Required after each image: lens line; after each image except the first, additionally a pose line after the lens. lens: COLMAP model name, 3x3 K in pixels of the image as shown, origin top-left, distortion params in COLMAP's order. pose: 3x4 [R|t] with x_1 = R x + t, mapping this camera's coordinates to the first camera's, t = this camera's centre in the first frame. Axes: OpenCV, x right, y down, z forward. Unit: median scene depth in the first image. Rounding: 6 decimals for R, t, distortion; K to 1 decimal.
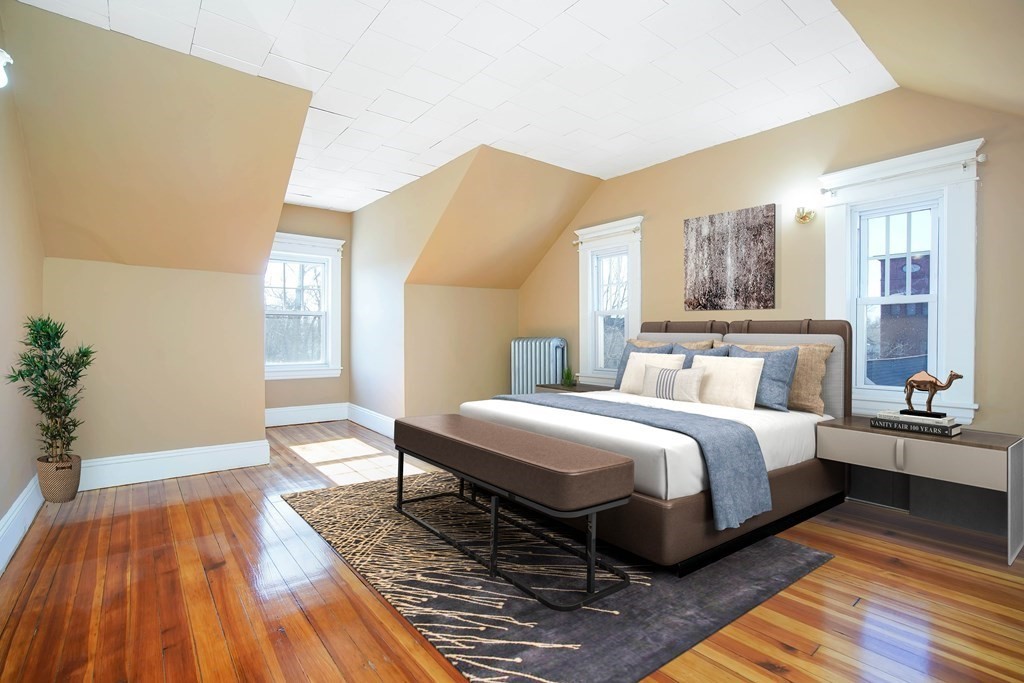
lens RADIAL K [[475.0, 0, 501.6], [0, 475.0, 351.1], [0, 0, 1]] dist [-0.051816, 0.000008]
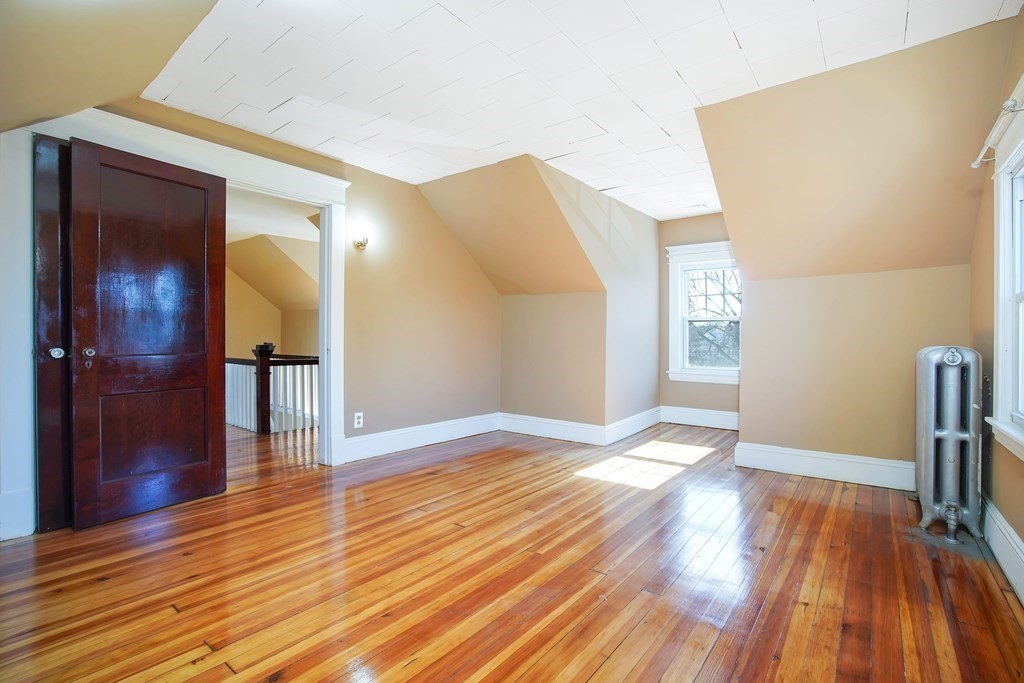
lens RADIAL K [[475.0, 0, 501.6], [0, 475.0, 351.1], [0, 0, 1]] dist [-0.051816, 0.000008]
pose [[0.236976, 0.028611, -0.971094, 0.870341], [-0.043645, 0.998871, 0.018779, -0.020914], [0.970535, 0.037934, 0.237957, 0.646912]]
